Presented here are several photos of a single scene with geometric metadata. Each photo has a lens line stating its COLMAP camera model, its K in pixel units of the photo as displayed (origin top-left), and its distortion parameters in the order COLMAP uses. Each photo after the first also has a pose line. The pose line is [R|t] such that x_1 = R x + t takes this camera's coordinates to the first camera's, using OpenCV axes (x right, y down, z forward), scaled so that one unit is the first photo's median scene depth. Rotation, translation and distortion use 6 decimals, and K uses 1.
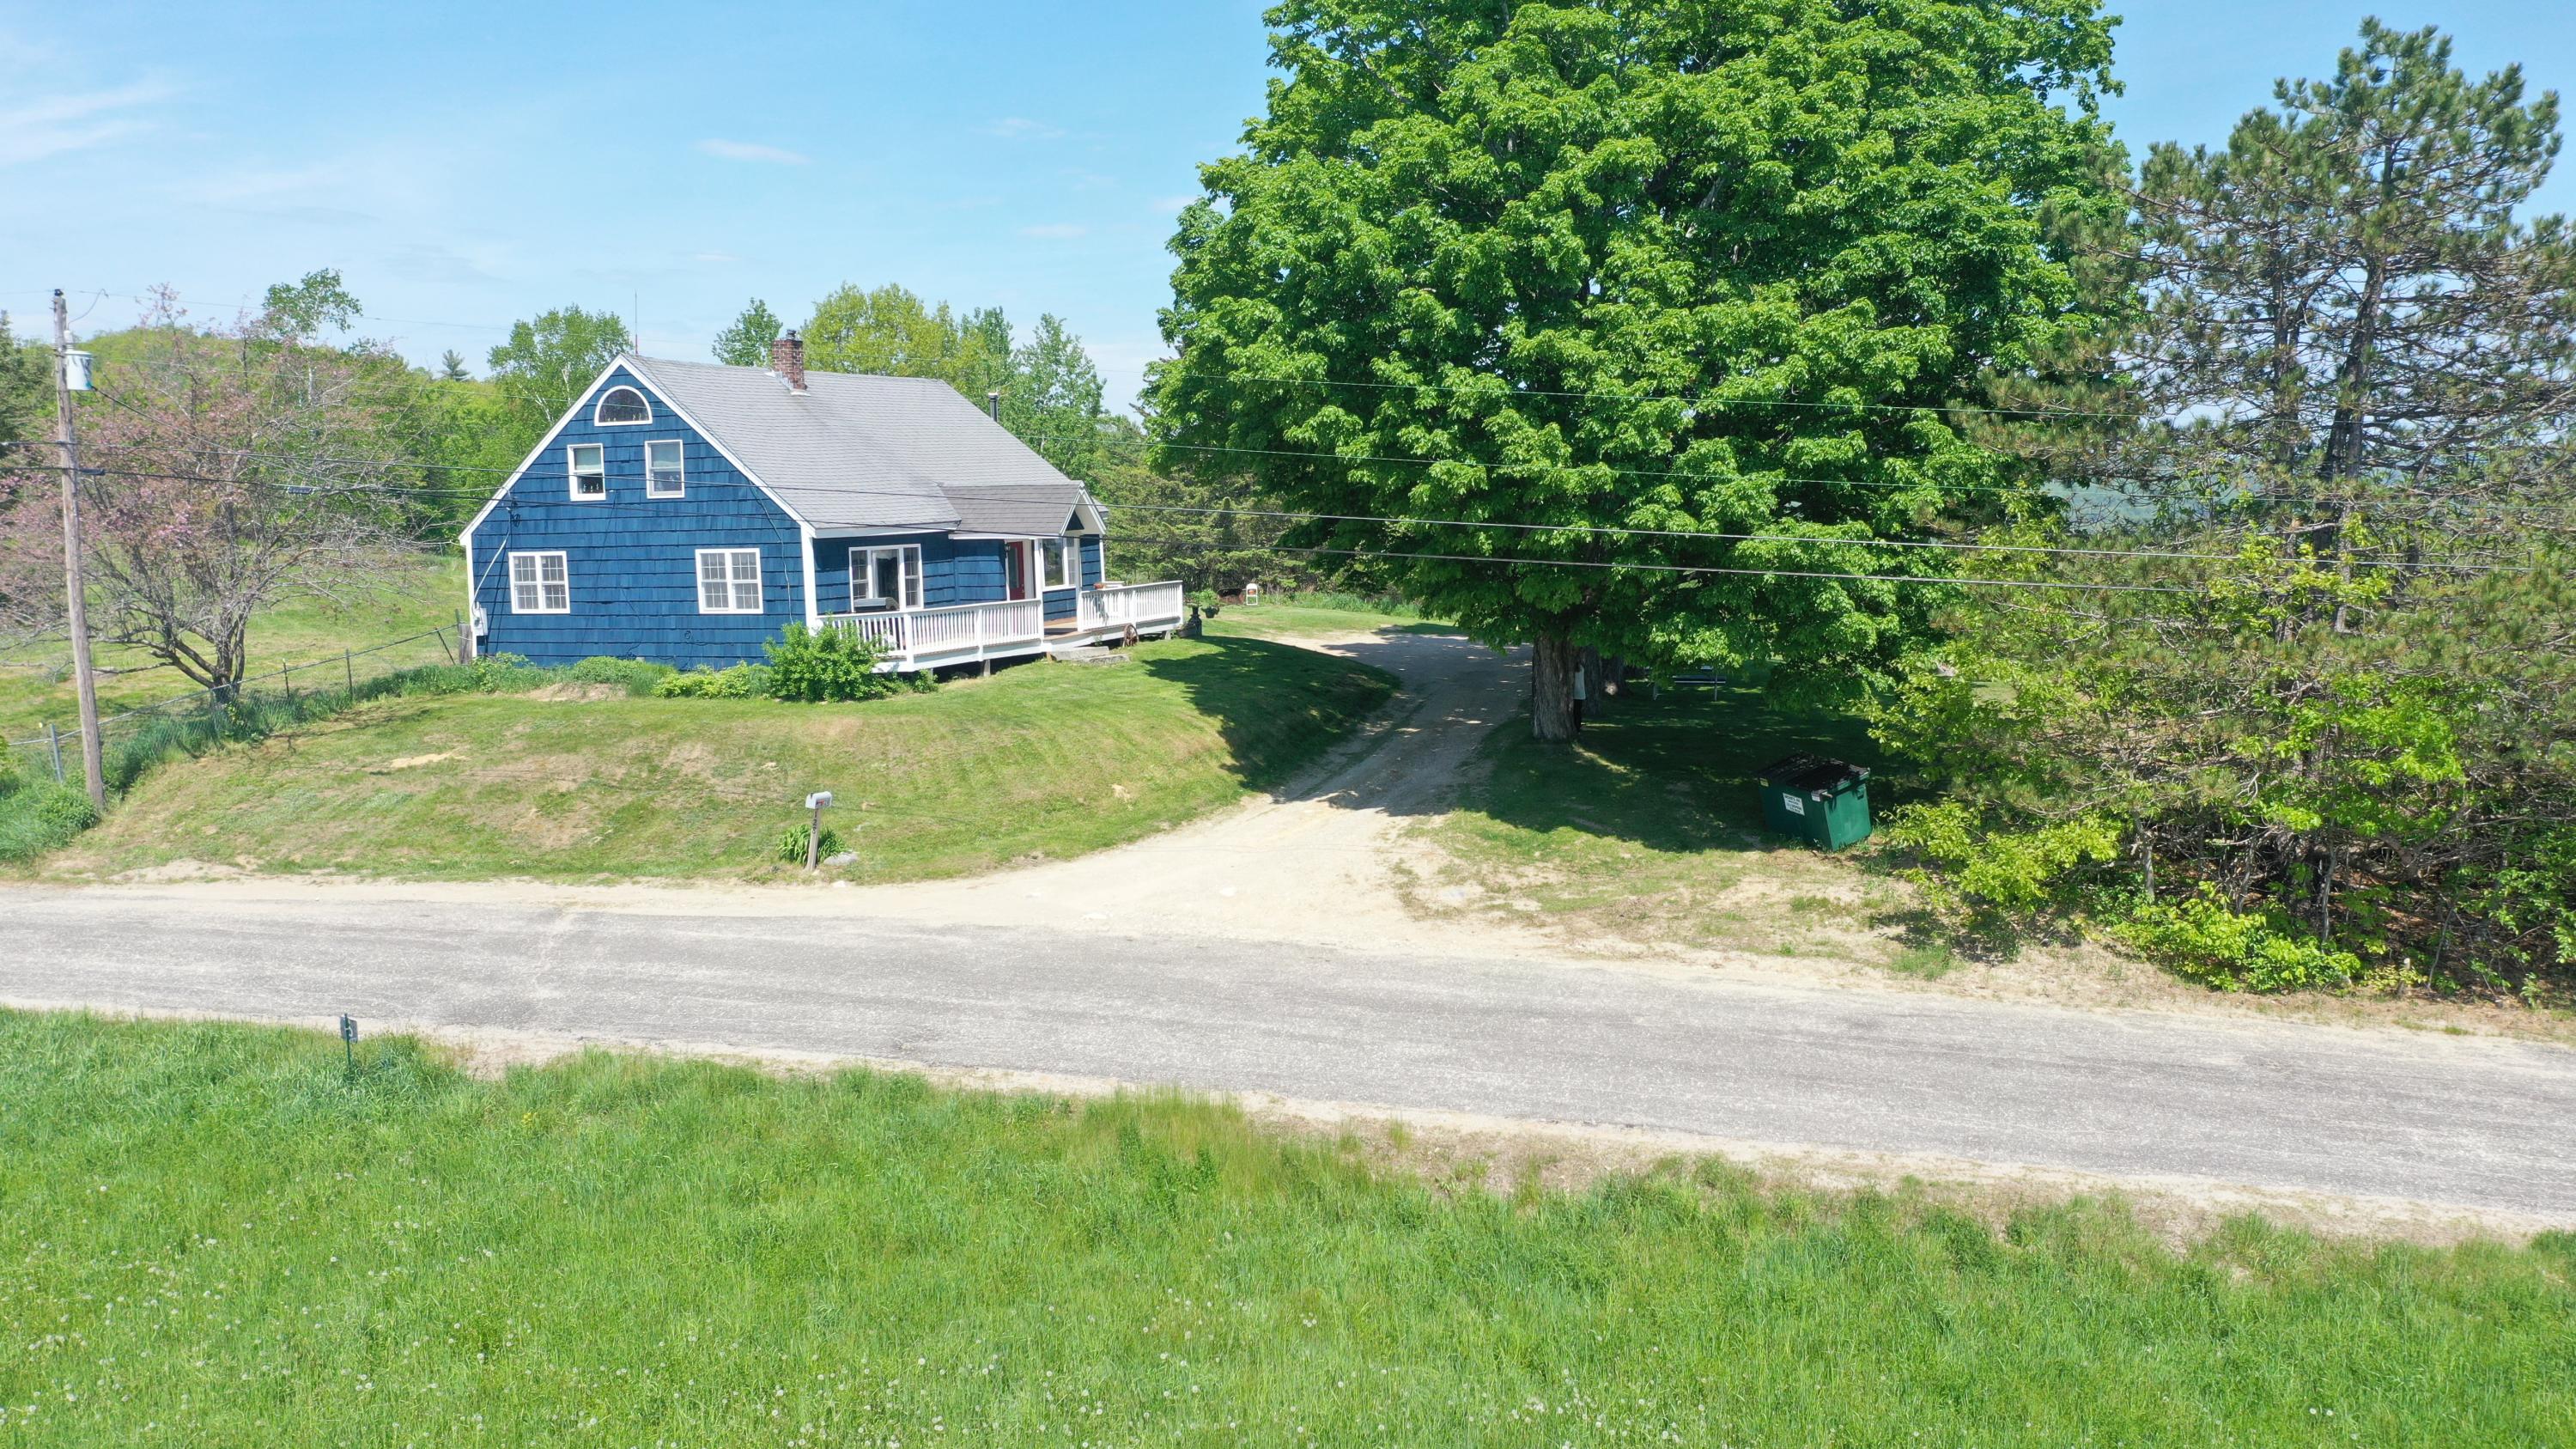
lens RADIAL K [[2004.6, 0, 1292.9], [0, 2004.6, 729.7], [0, 0, 1]] dist [-0.013685, 0.002957]
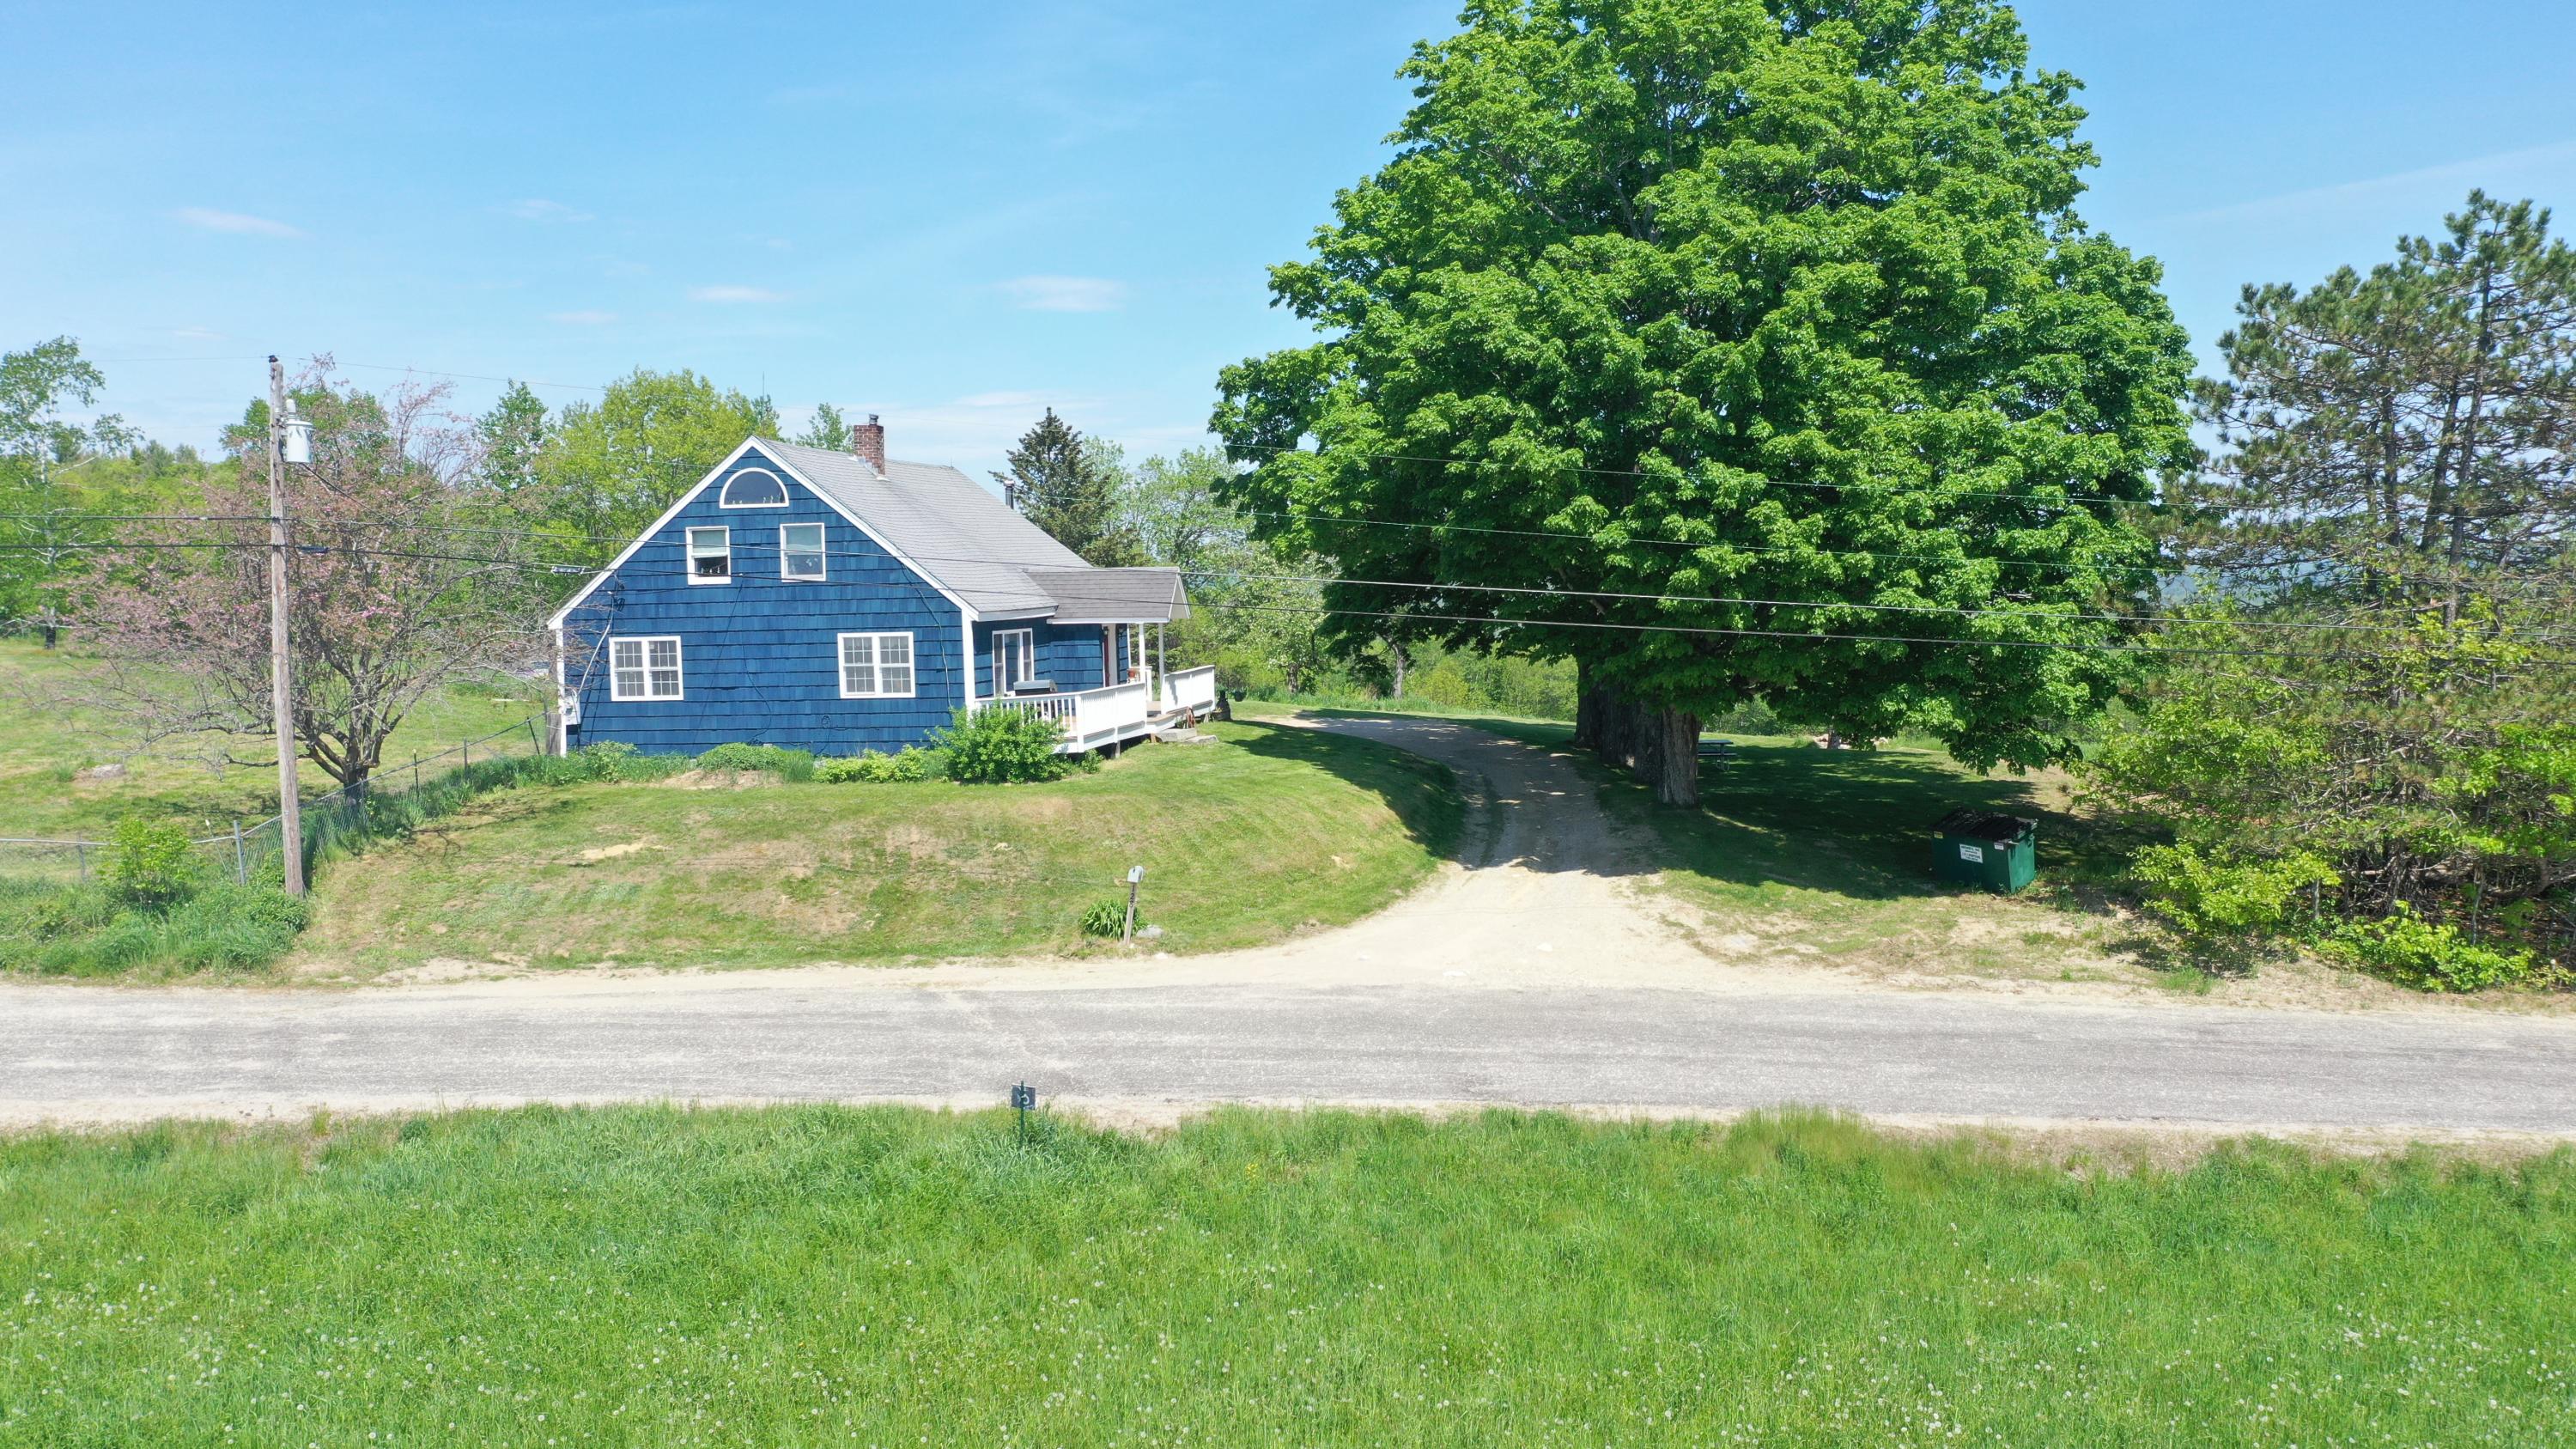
lens RADIAL K [[2004.6, 0, 1294.3], [0, 2004.6, 741.8], [0, 0, 1]] dist [-0.013685, 0.002957]
pose [[0.975017, -0.014894, 0.221629, -0.309645], [0.024205, 0.998932, -0.039354, 0.007999], [-0.220806, 0.043735, 0.974337, -0.011369]]
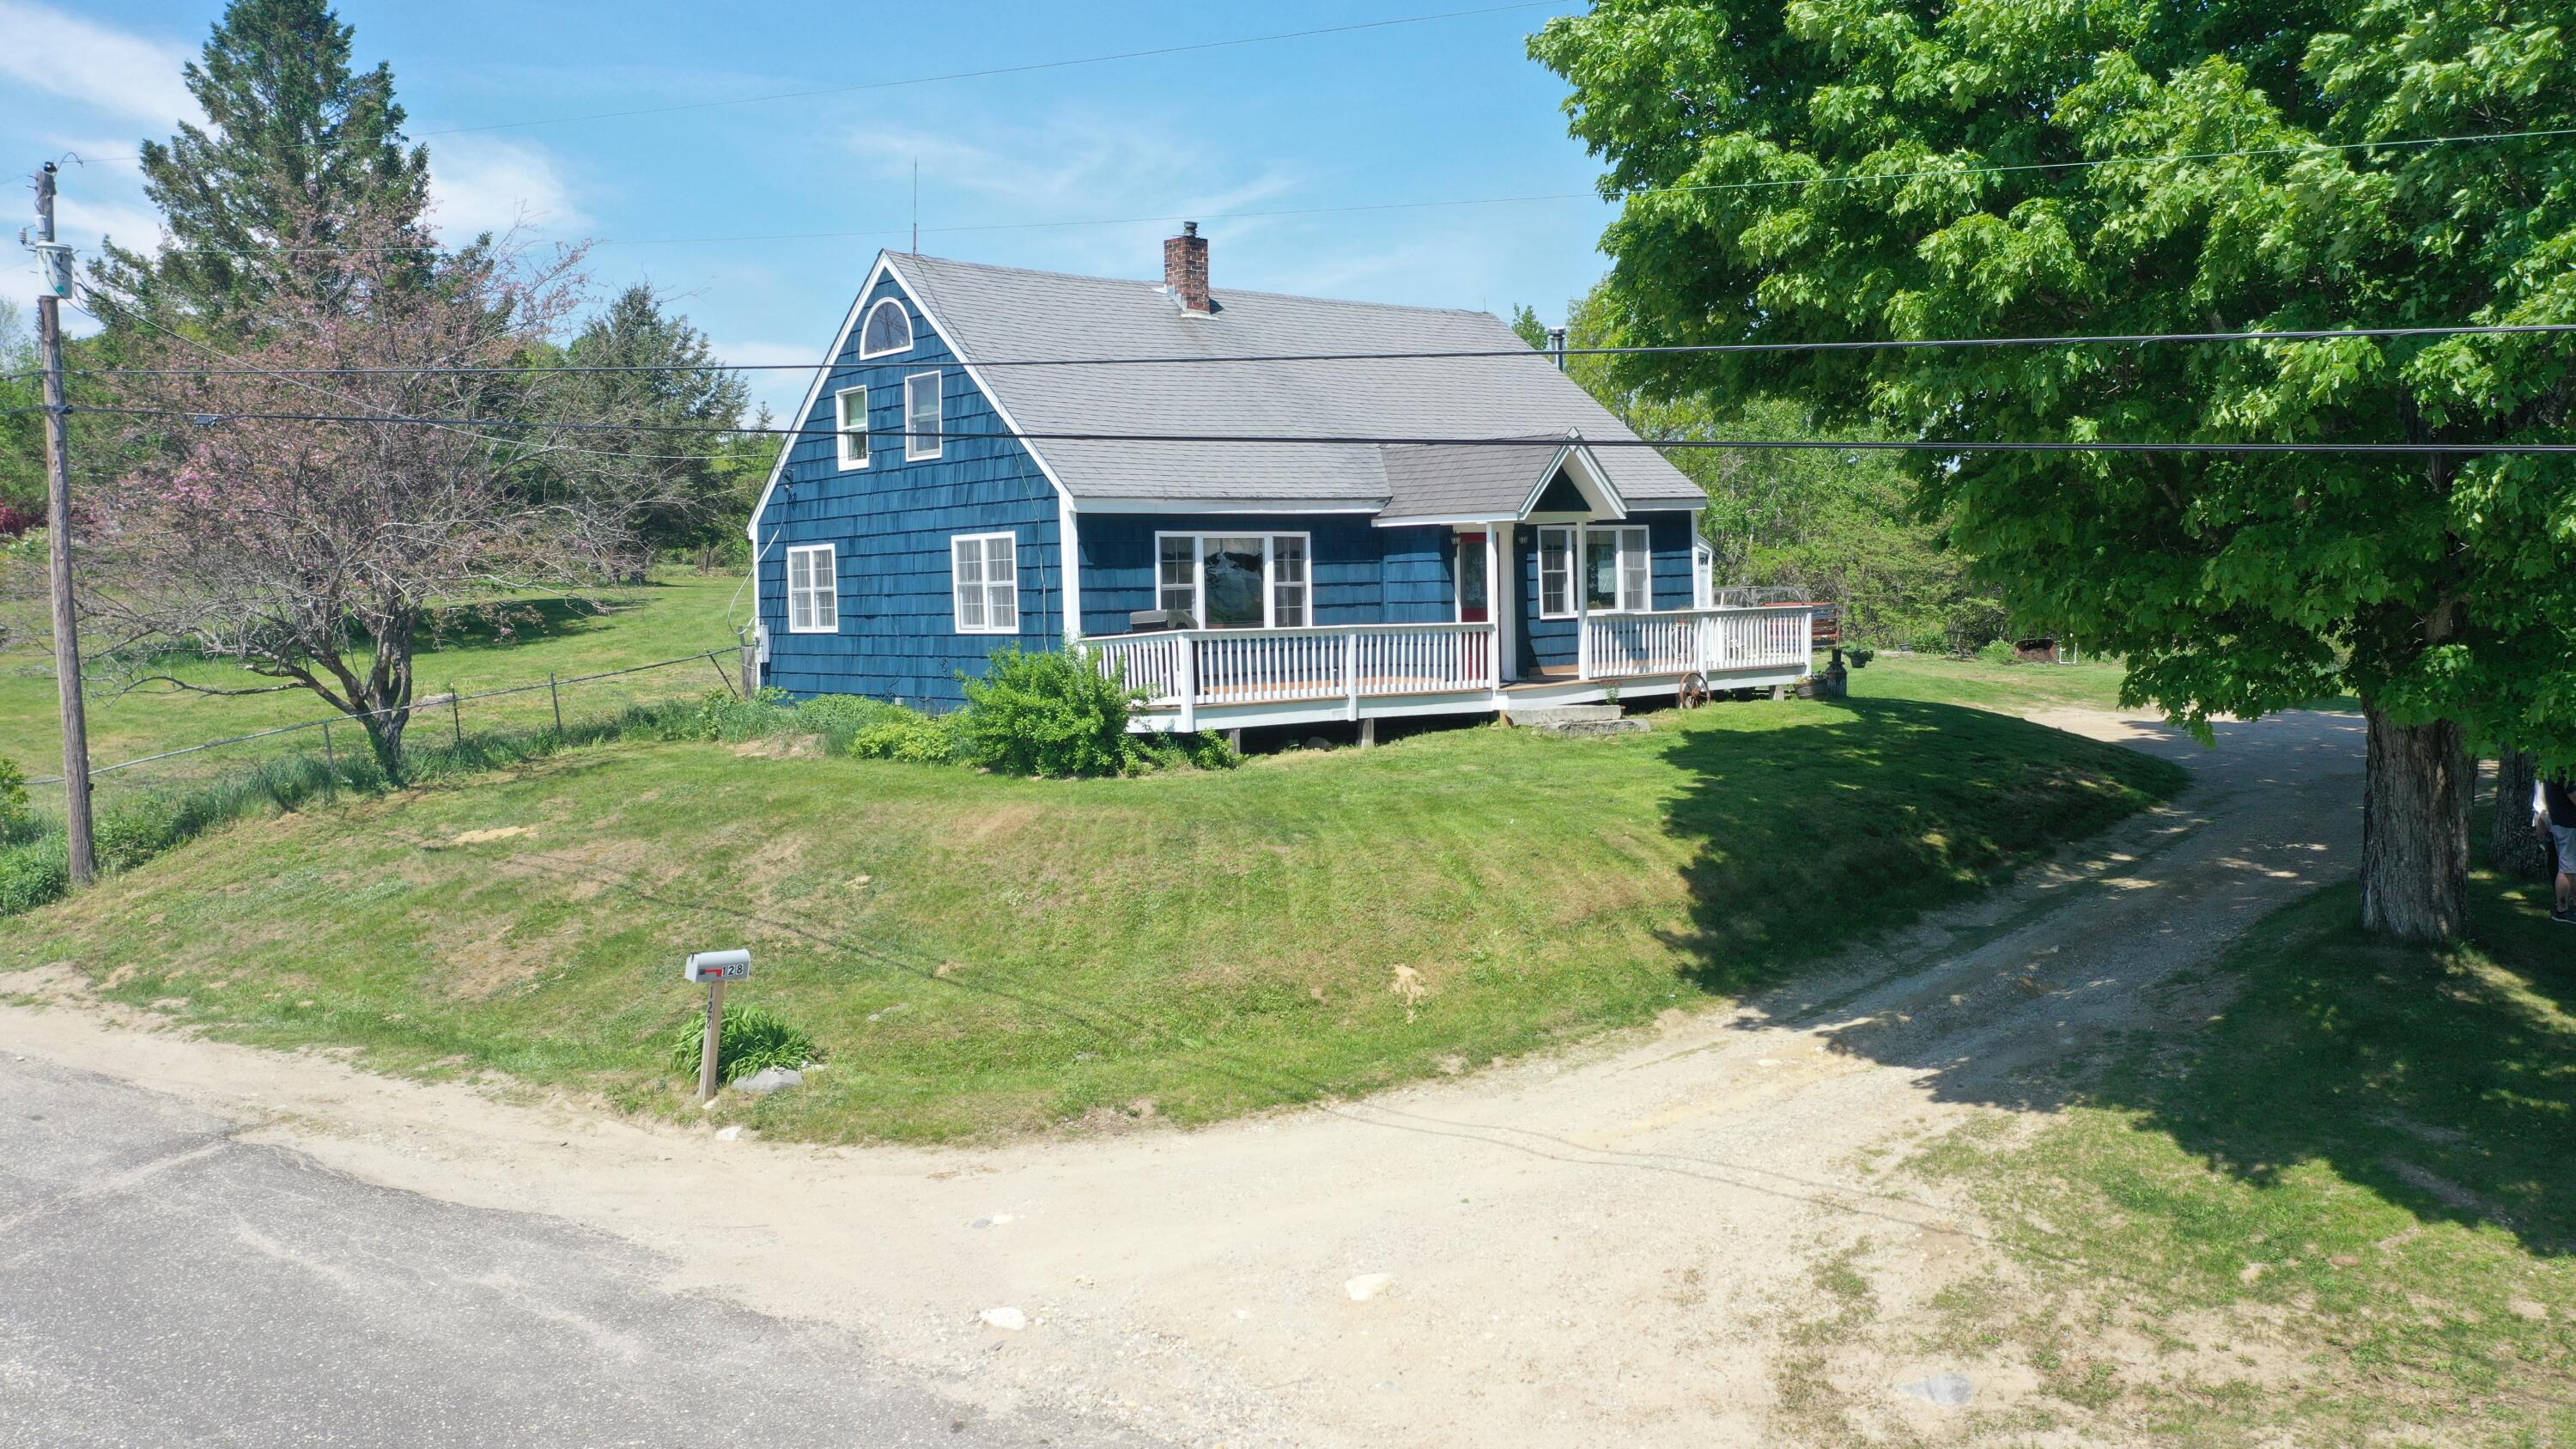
lens RADIAL K [[2004.6, 0, 1304.9], [0, 2004.6, 709.5], [0, 0, 1]] dist [-0.013685, 0.002957]
pose [[0.892009, 0.031475, -0.450920, 0.107806], [-0.051751, 0.998124, -0.032705, -0.018221], [0.449044, 0.052508, 0.891965, 0.485048]]
